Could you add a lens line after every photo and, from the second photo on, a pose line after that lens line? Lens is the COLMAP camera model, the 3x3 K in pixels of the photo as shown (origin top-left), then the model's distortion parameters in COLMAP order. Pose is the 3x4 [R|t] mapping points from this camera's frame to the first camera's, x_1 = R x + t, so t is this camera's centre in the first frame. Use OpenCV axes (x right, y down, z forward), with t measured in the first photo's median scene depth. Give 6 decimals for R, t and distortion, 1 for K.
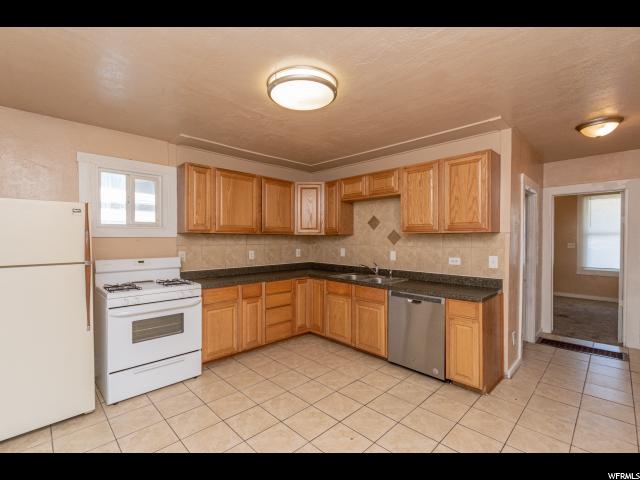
lens RADIAL K [[292.7, 0, 320.8], [0, 292.7, 239.7], [0, 0, 1]] dist [0.000722, -0.000257]
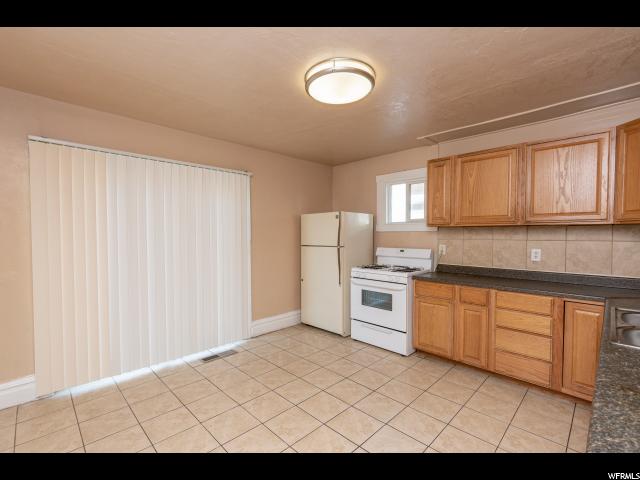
lens RADIAL K [[292.7, 0, 320.8], [0, 292.7, 241.3], [0, 0, 1]] dist [0.000722, -0.000257]
pose [[0.002203, 0.023804, -0.999714, 0.615482], [-0.003536, 0.999711, 0.023796, 0.005145], [0.999991, 0.003483, 0.002287, 0.609969]]
